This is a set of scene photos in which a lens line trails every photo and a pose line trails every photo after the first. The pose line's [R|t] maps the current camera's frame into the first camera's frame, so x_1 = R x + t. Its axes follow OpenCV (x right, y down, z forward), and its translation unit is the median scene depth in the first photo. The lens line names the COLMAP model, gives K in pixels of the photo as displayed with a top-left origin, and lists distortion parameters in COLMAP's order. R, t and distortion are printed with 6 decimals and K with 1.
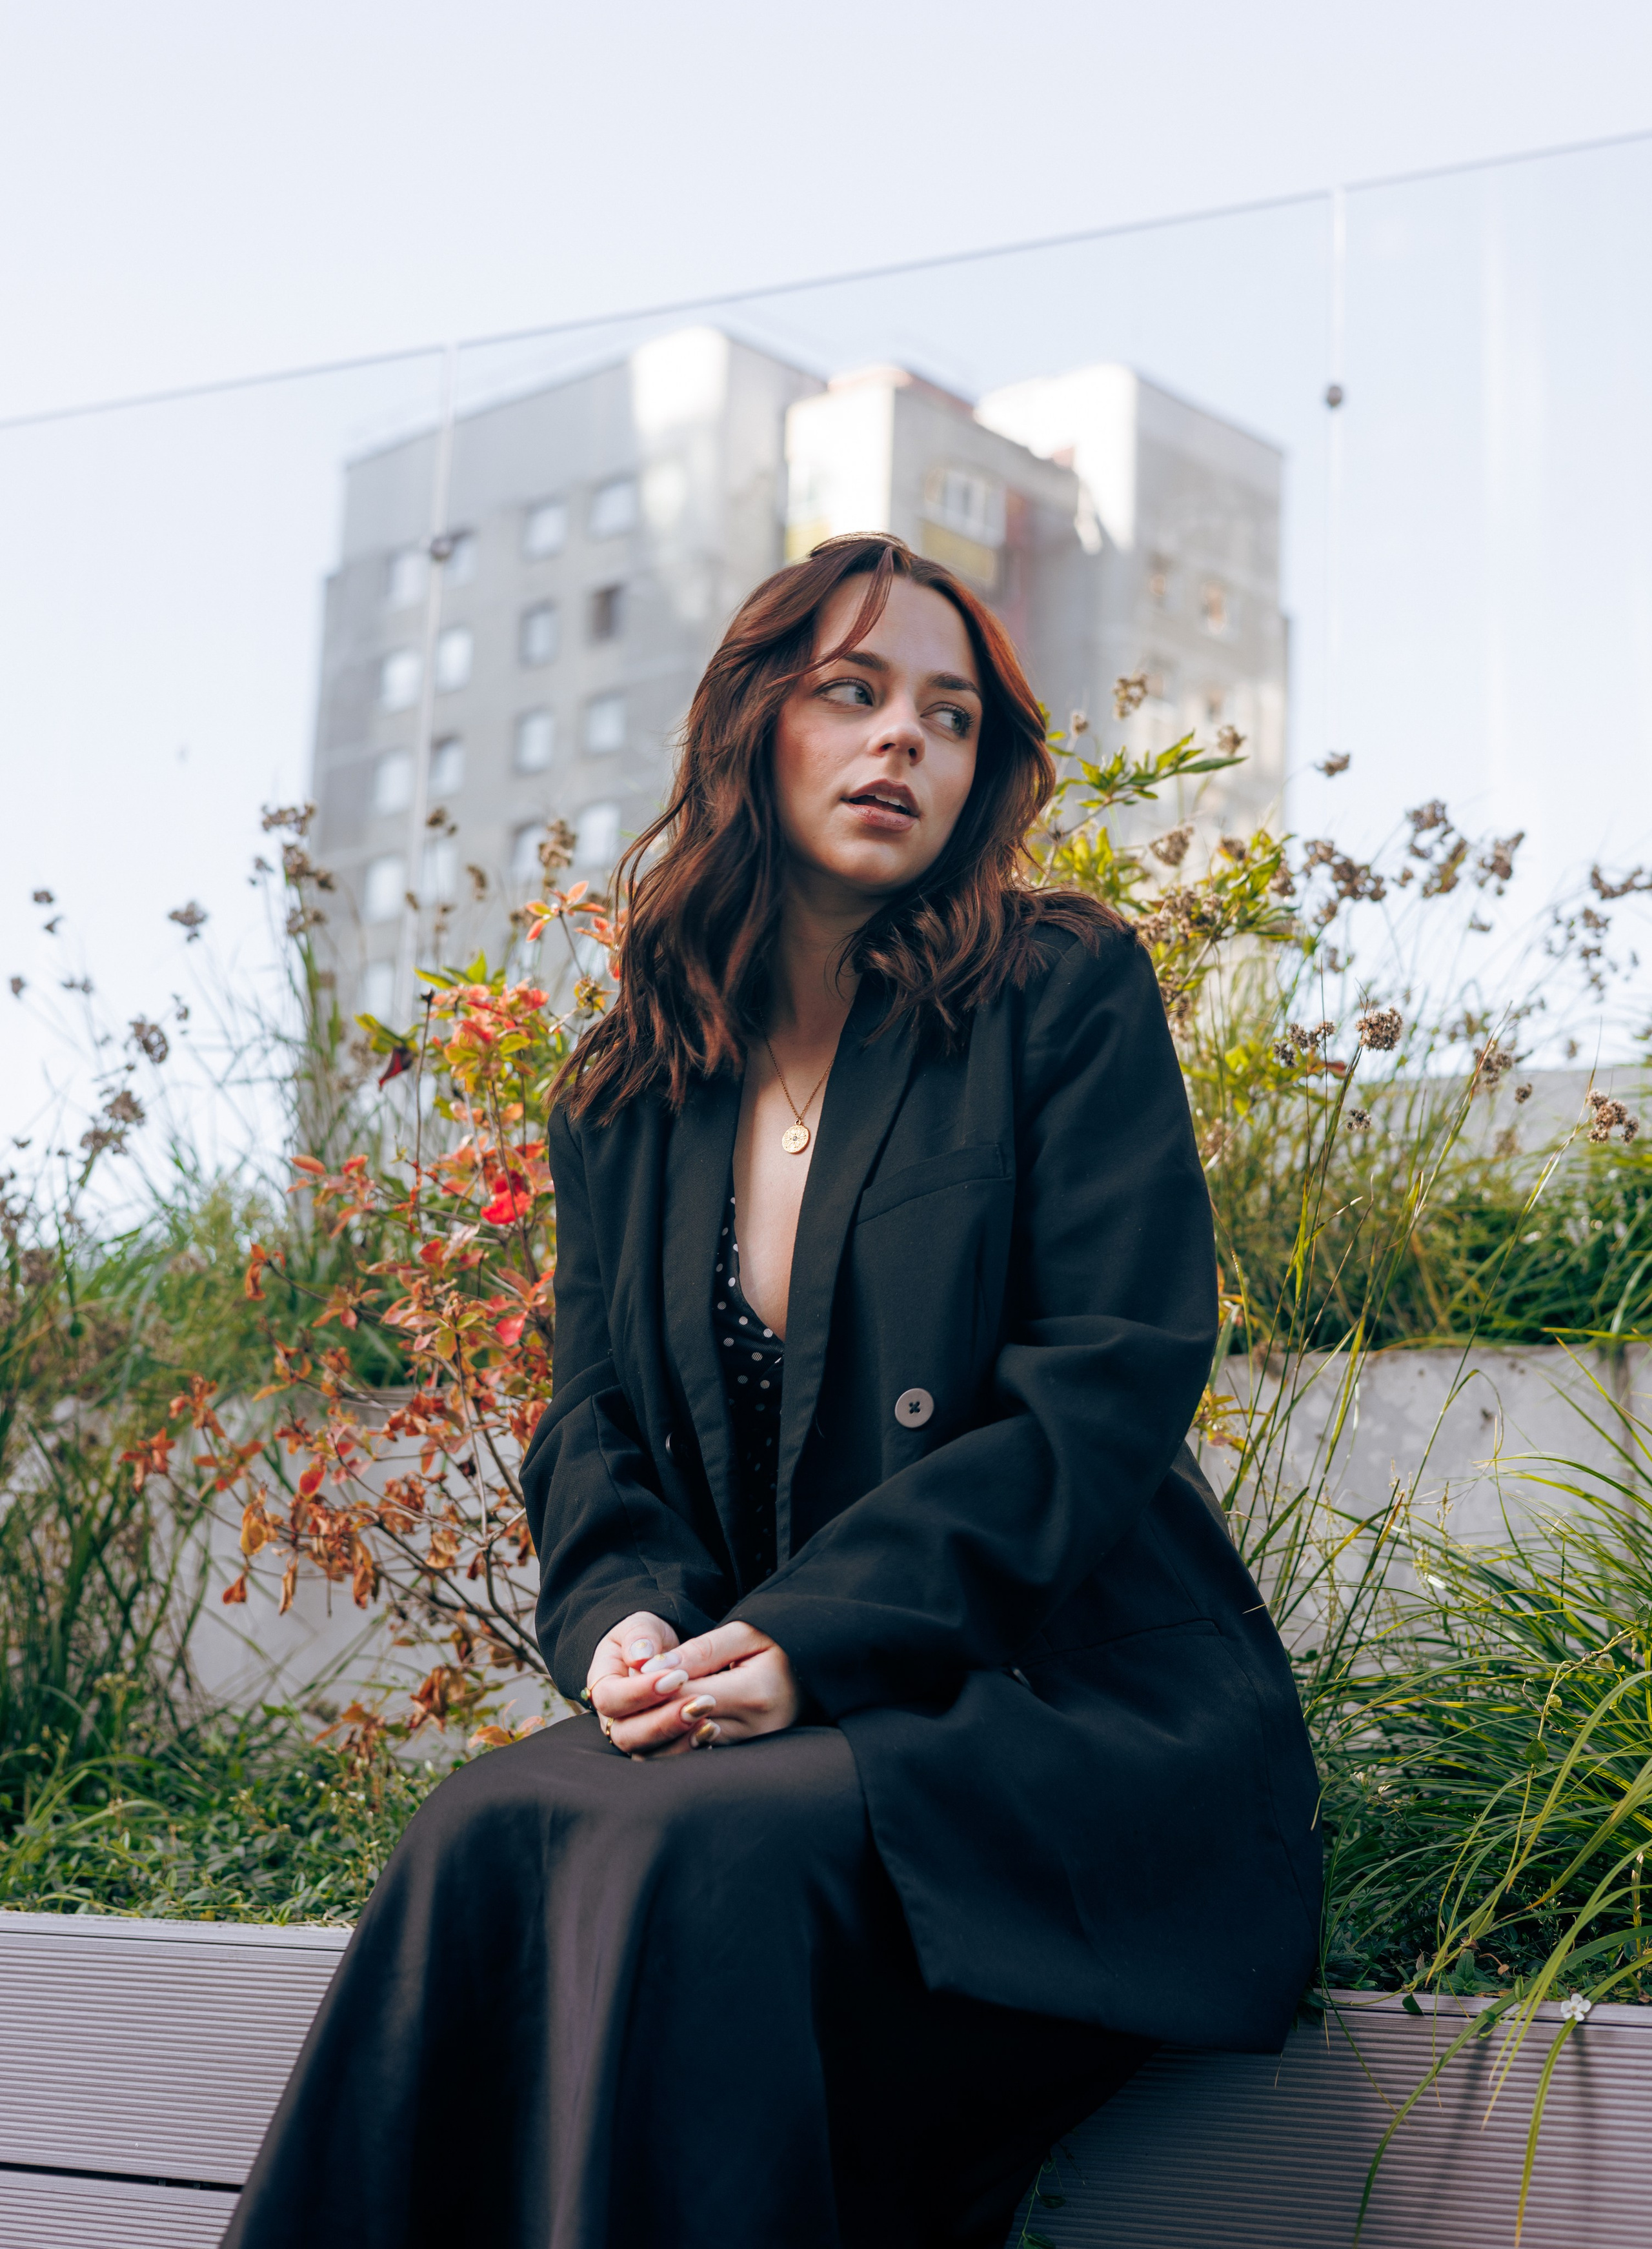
lens RADIAL K [[3367.5, 0, 809.0], [0, 3367.5, 1074.3], [0, 0, 1]] dist [0.036003, 0.000000]
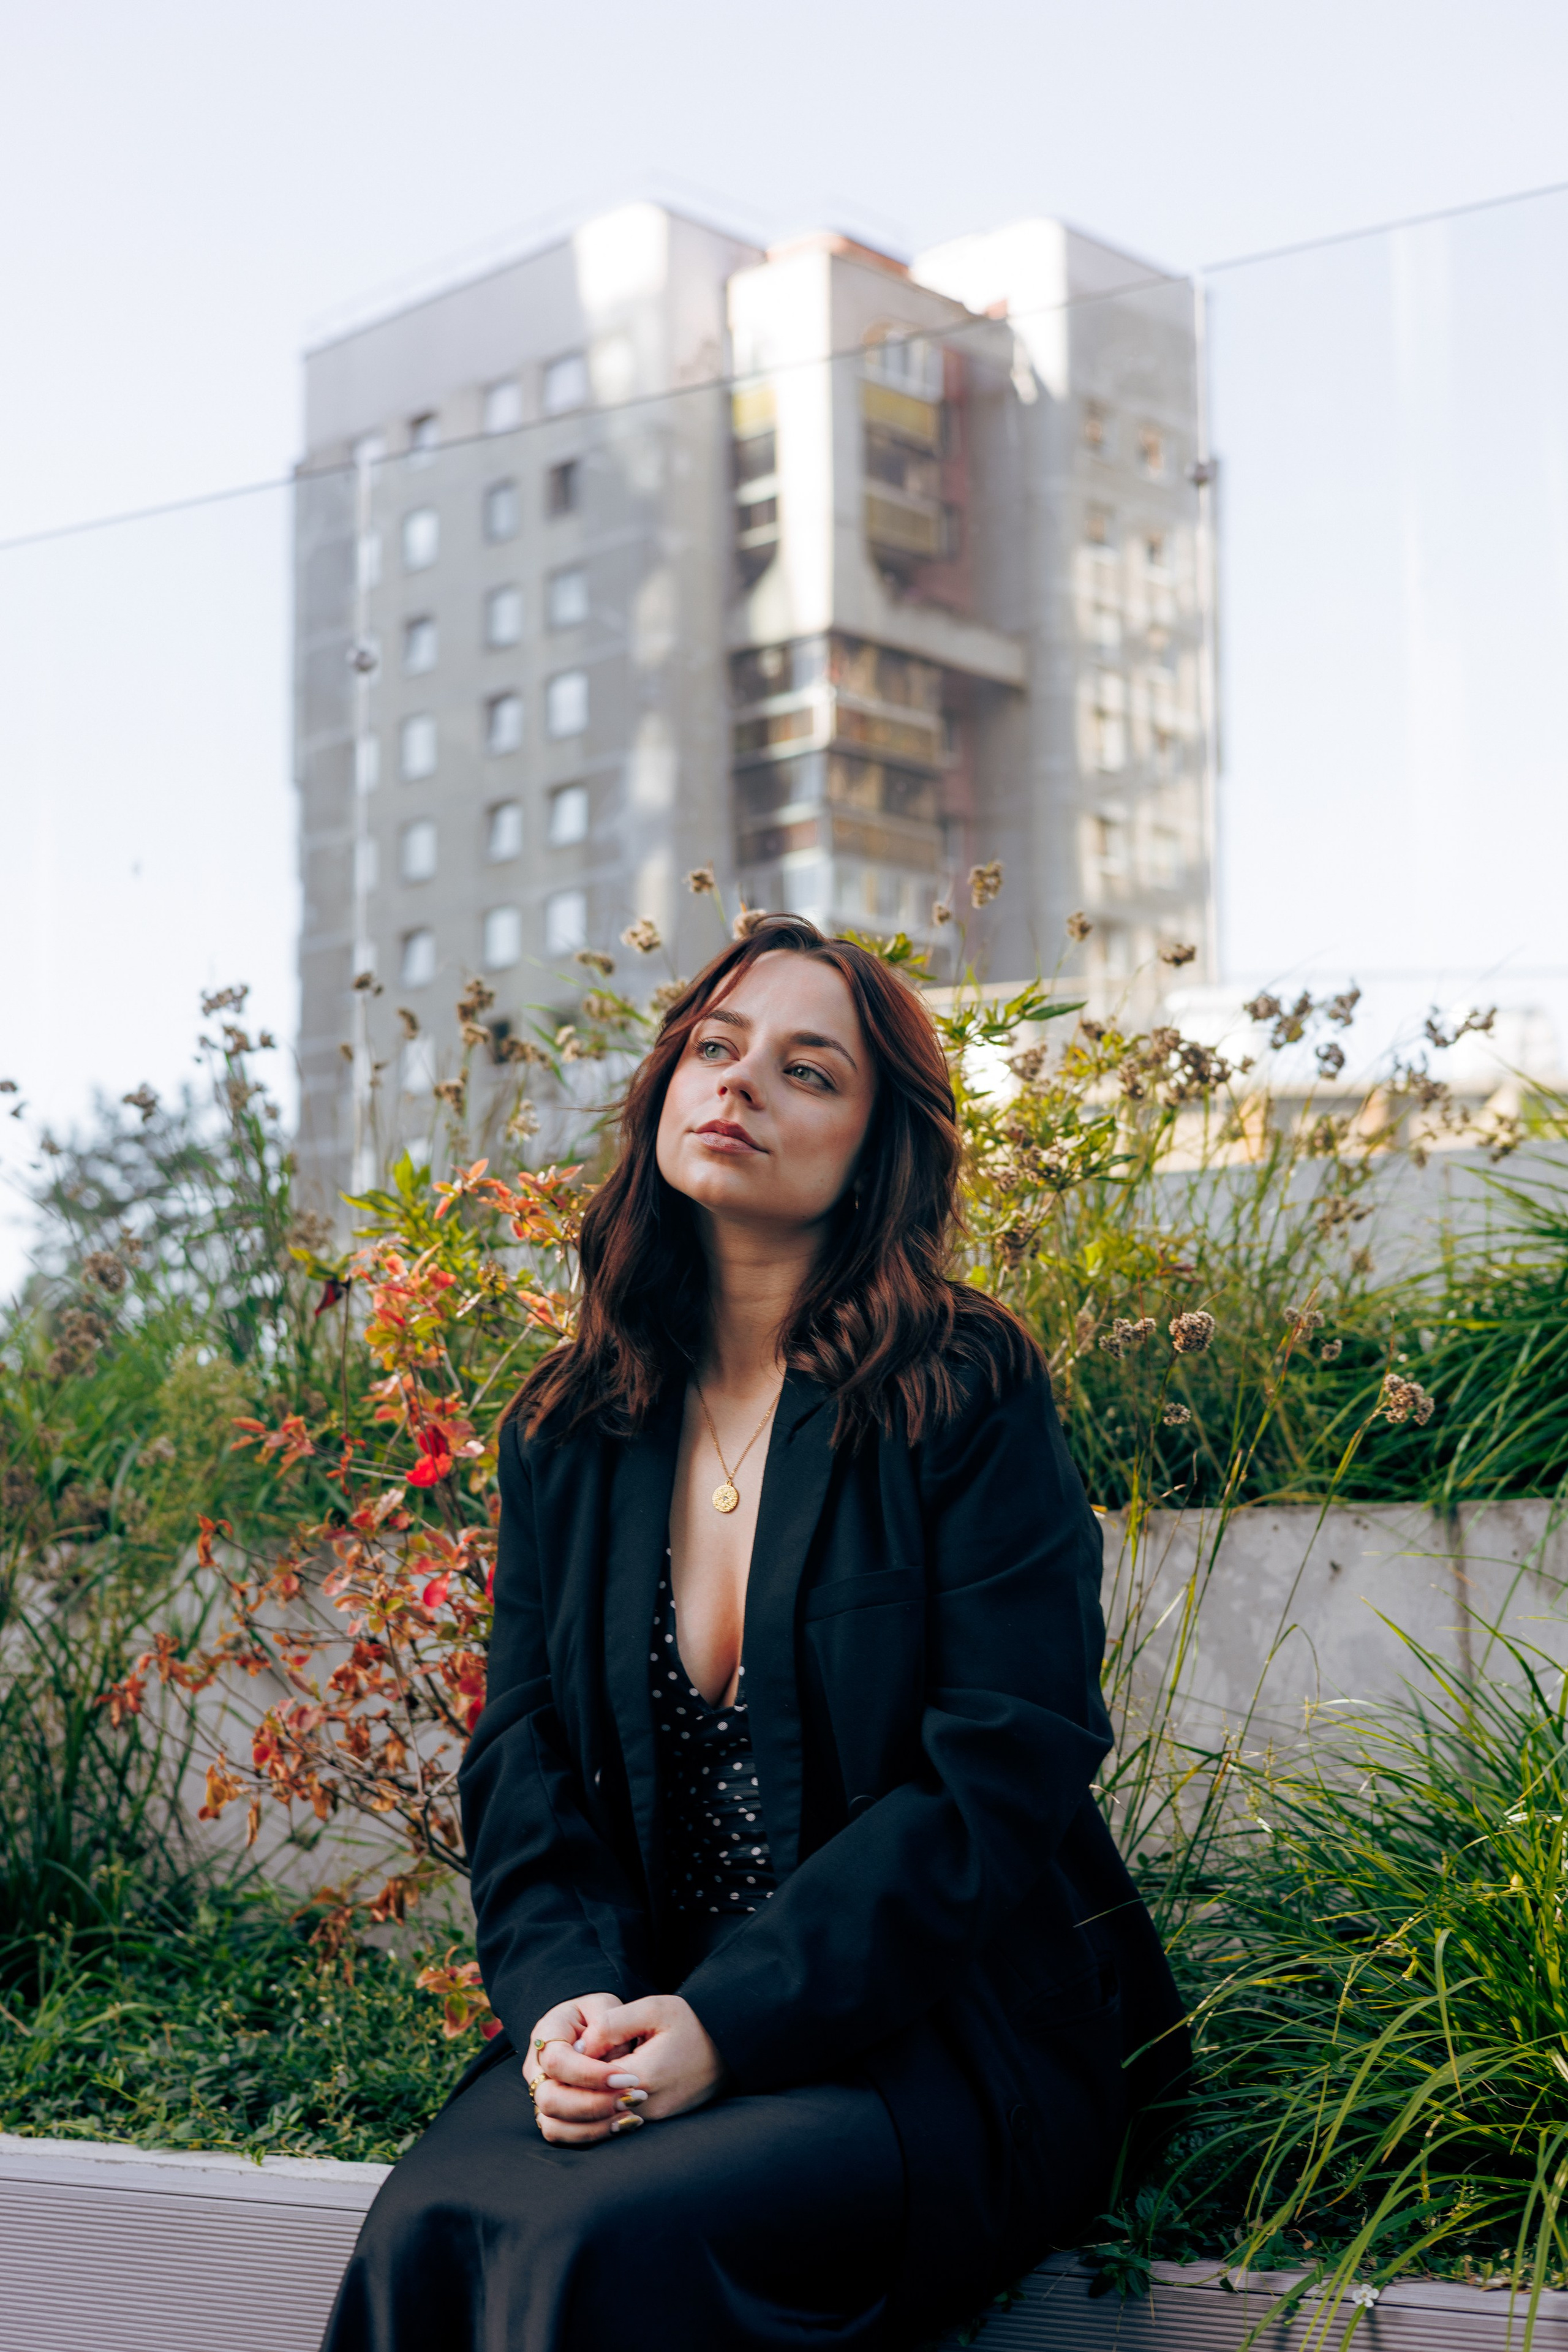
lens RADIAL K [[3196.8, 0, 762.5], [0, 3196.8, 1187.6], [0, 0, 1]] dist [0.026920, 0.000000]
pose [[0.998679, -0.050005, -0.011821, 0.032353], [0.050860, 0.994732, 0.089006, -0.124052], [0.007308, -0.089489, 0.995961, -0.032212]]
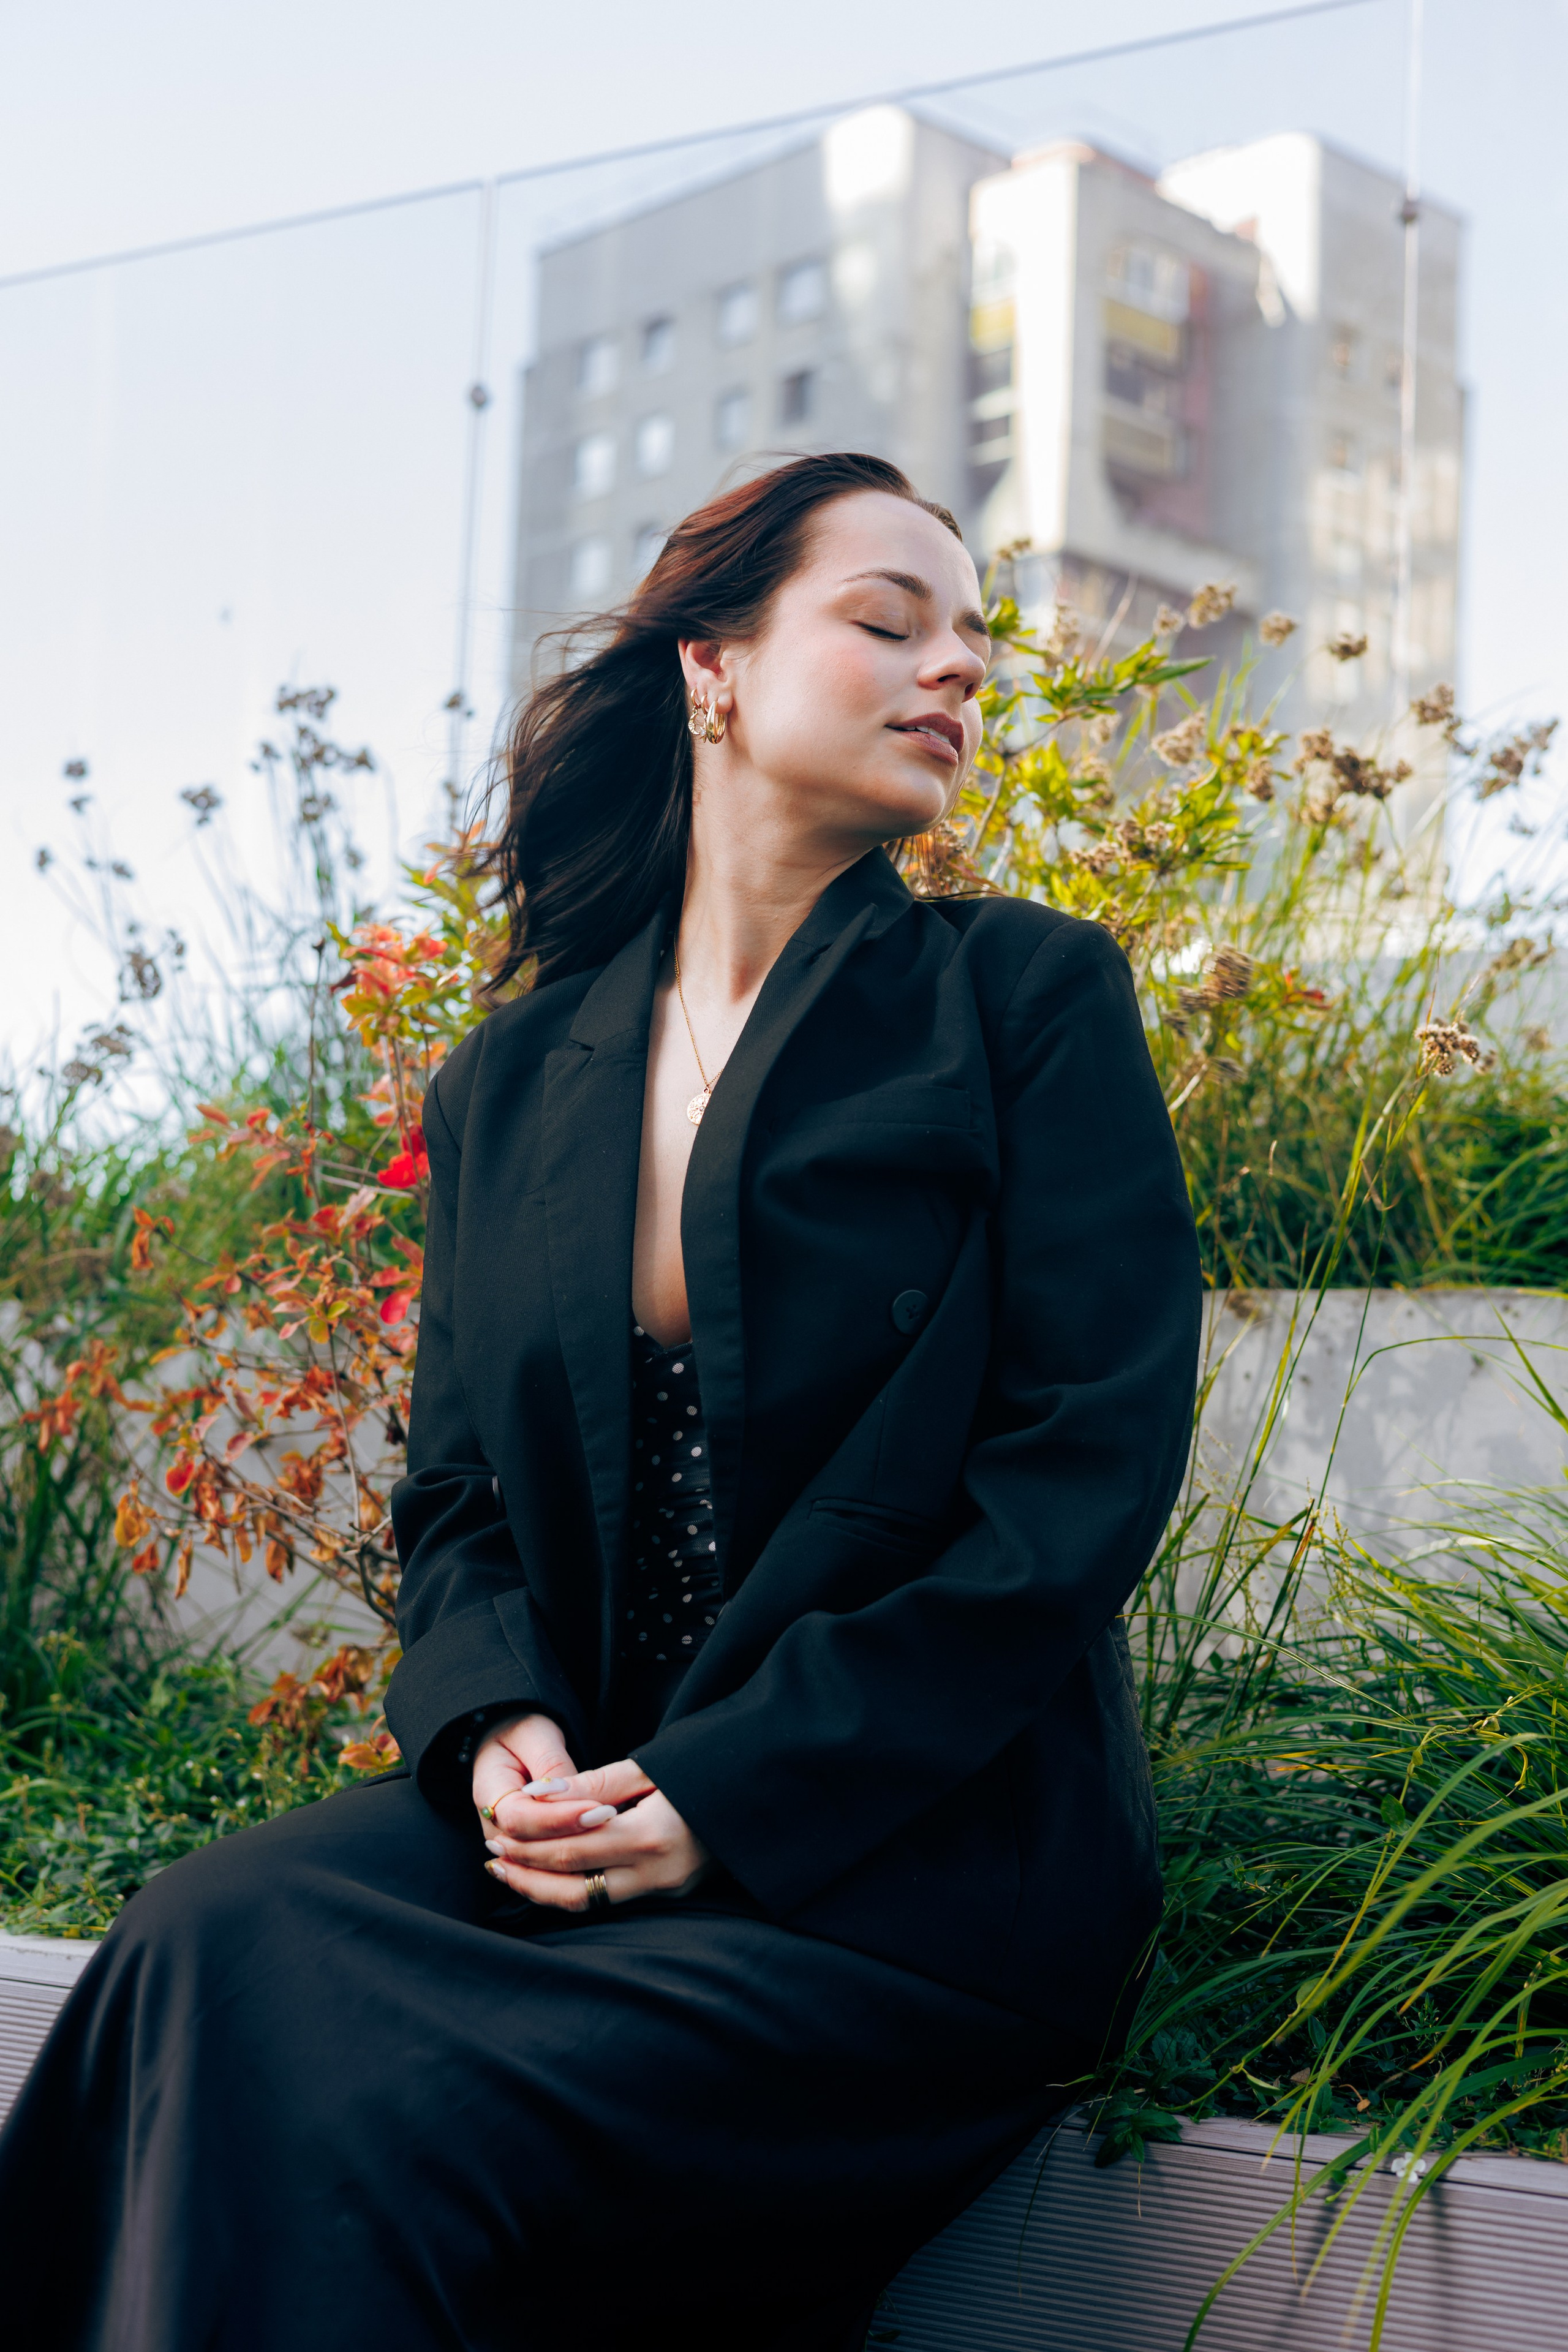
lens RADIAL K [[3196.8, 0, 796.1], [0, 3196.8, 1170.9], [0, 0, 1]] dist [0.026920, 0.000000]
pose [[0.997682, -0.005743, -0.067807, 0.071410], [0.012734, 0.994586, 0.103133, -0.045687], [0.066848, -0.103757, 0.992354, 0.105354]]
